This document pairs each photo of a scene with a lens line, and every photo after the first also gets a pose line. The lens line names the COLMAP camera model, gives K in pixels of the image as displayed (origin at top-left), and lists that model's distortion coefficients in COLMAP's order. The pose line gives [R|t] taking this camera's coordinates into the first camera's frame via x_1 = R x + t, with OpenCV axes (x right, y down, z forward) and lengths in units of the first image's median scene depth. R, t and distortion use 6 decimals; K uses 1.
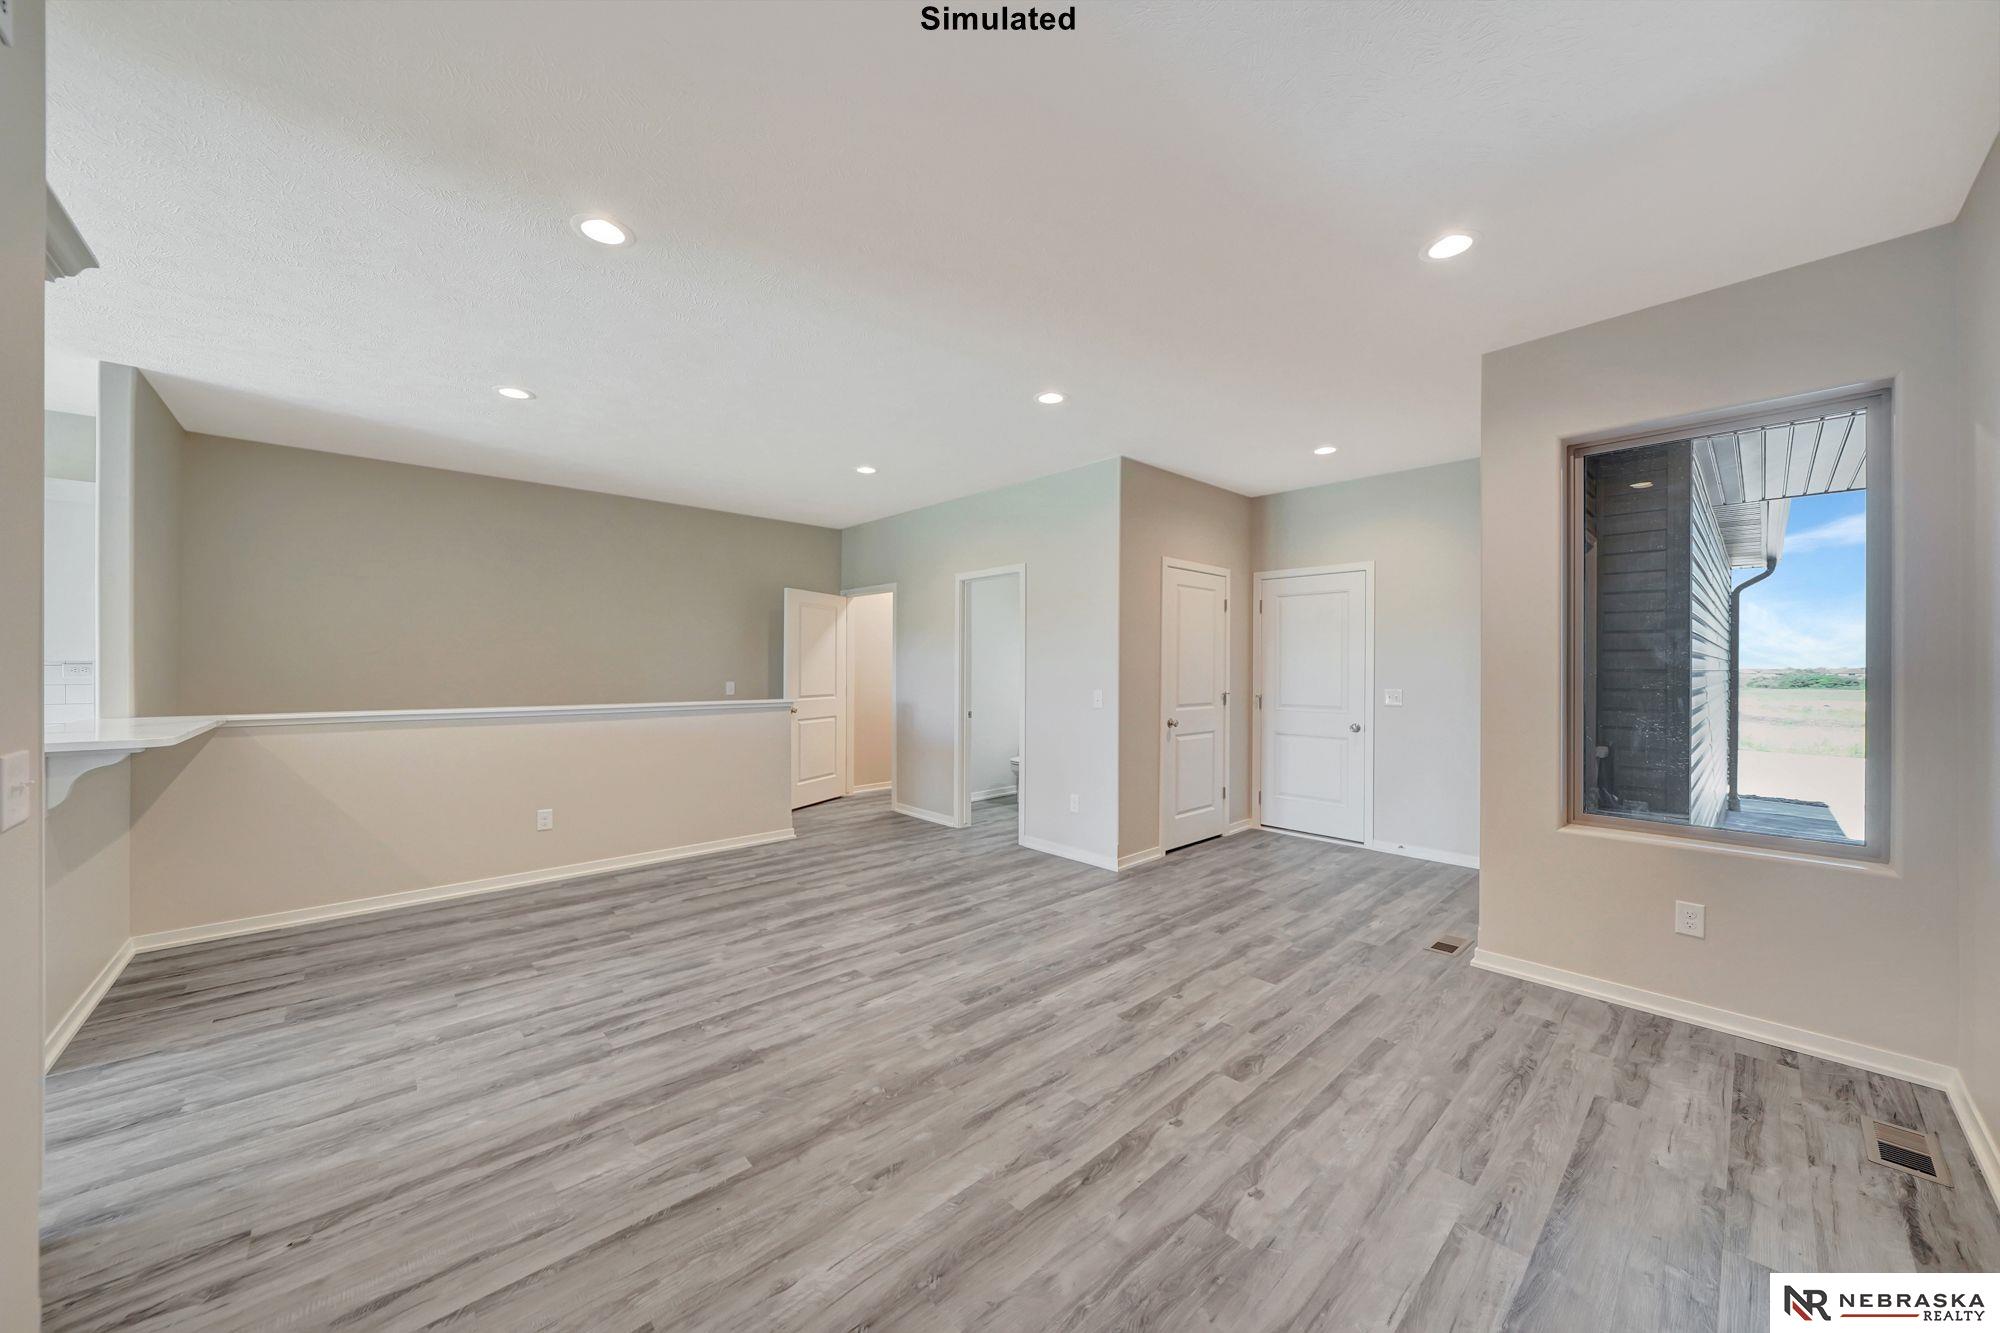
lens RADIAL K [[710.4, 0, 1000.3], [0, 710.4, 660.4], [0, 0, 1]] dist [-0.002591, -0.000153]
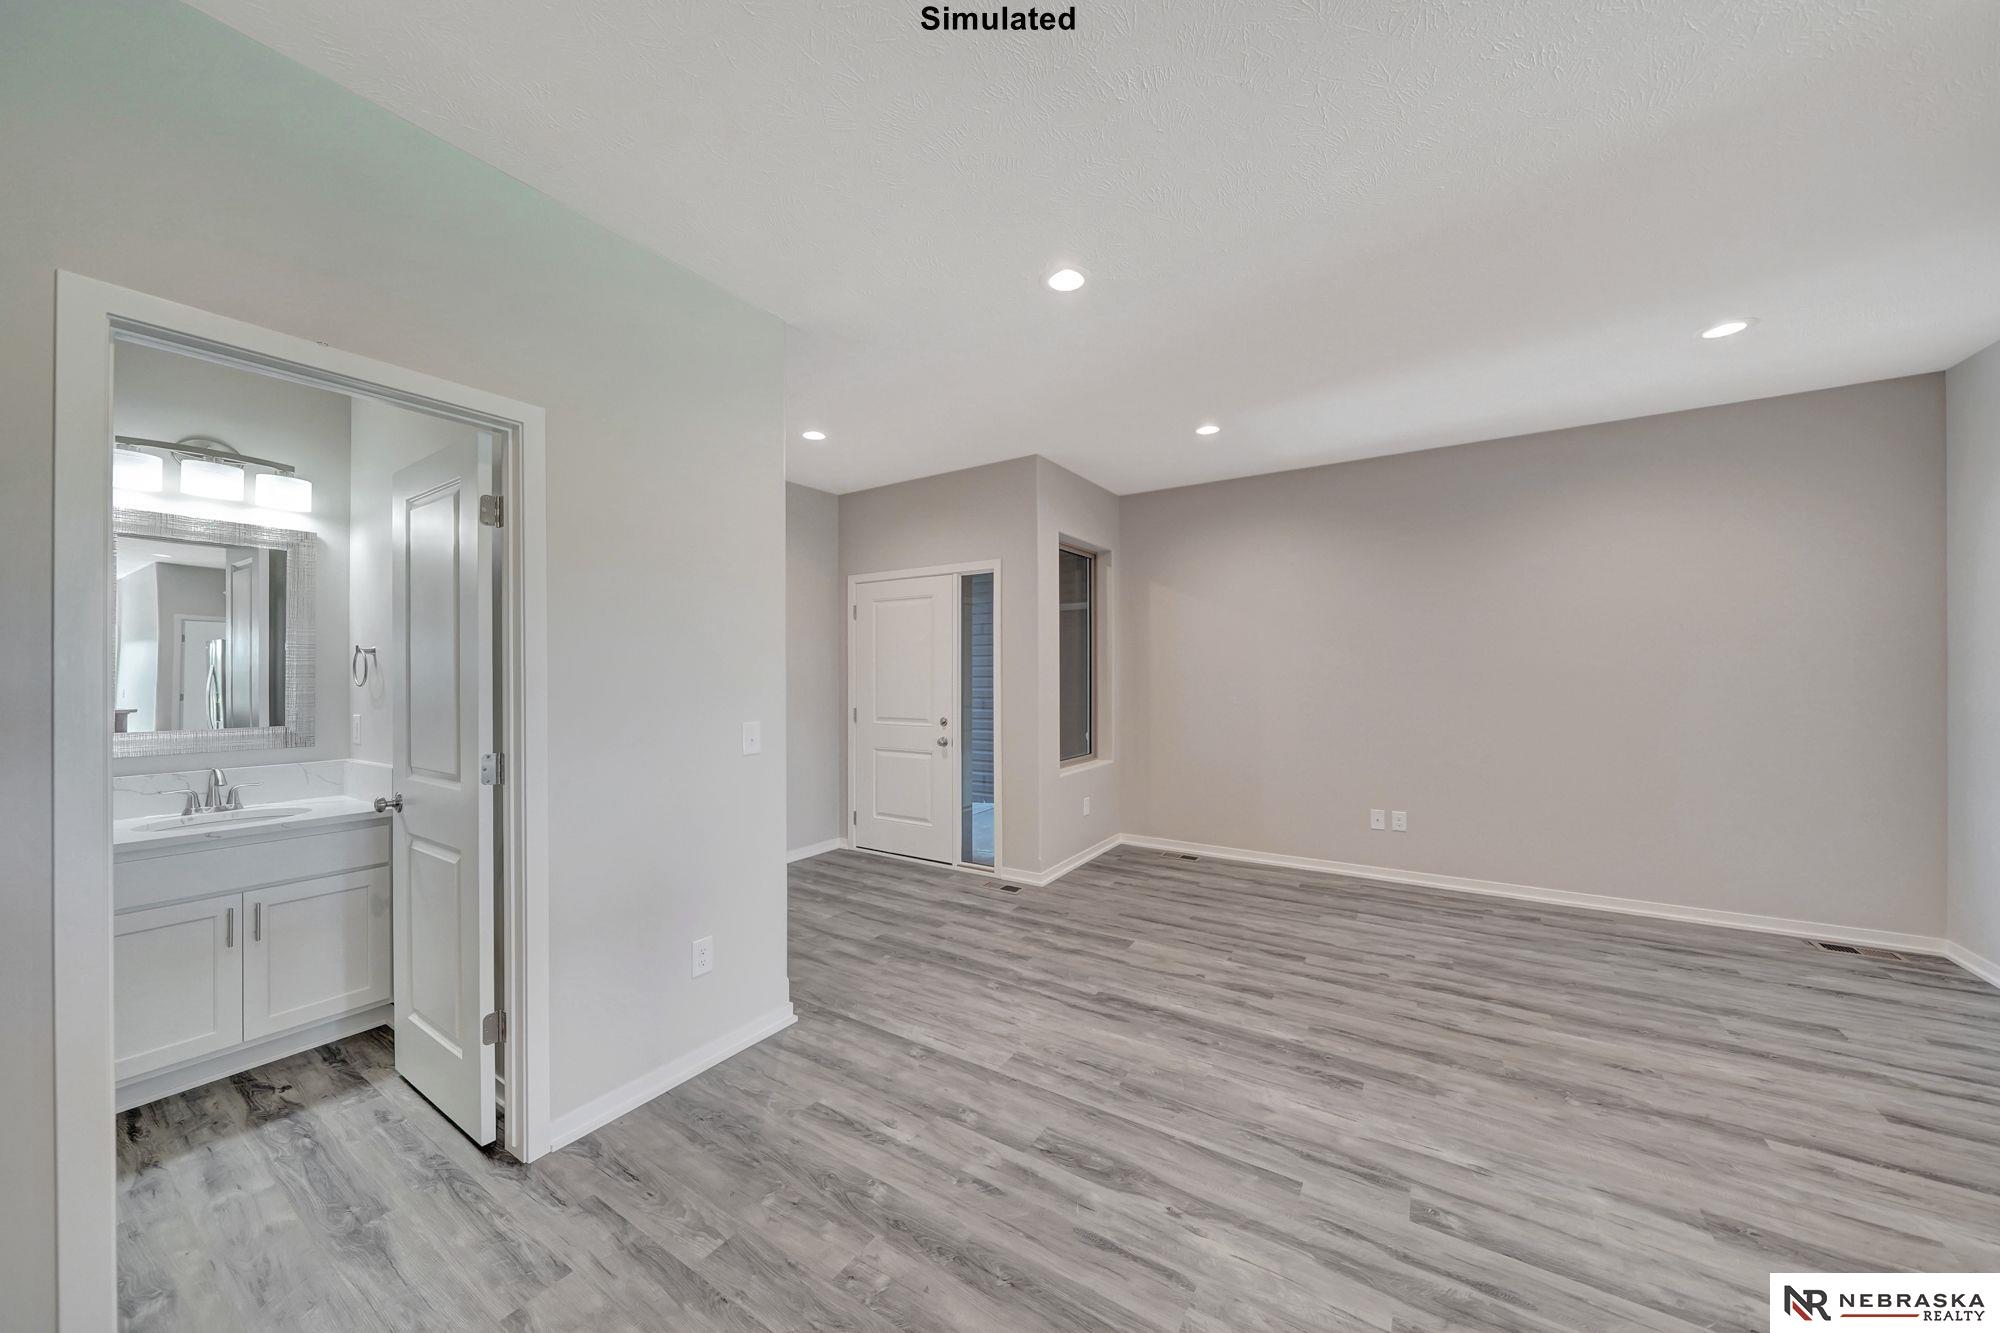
lens RADIAL K [[691.0, 0, 993.3], [0, 691.0, 667.6], [0, 0, 1]] dist [-0.003251, -0.000076]
pose [[-0.252394, 0.005968, 0.967606, -0.718851], [-0.003378, 0.999969, -0.007049, 0.006142], [-0.967619, -0.005048, -0.252366, 1.616215]]
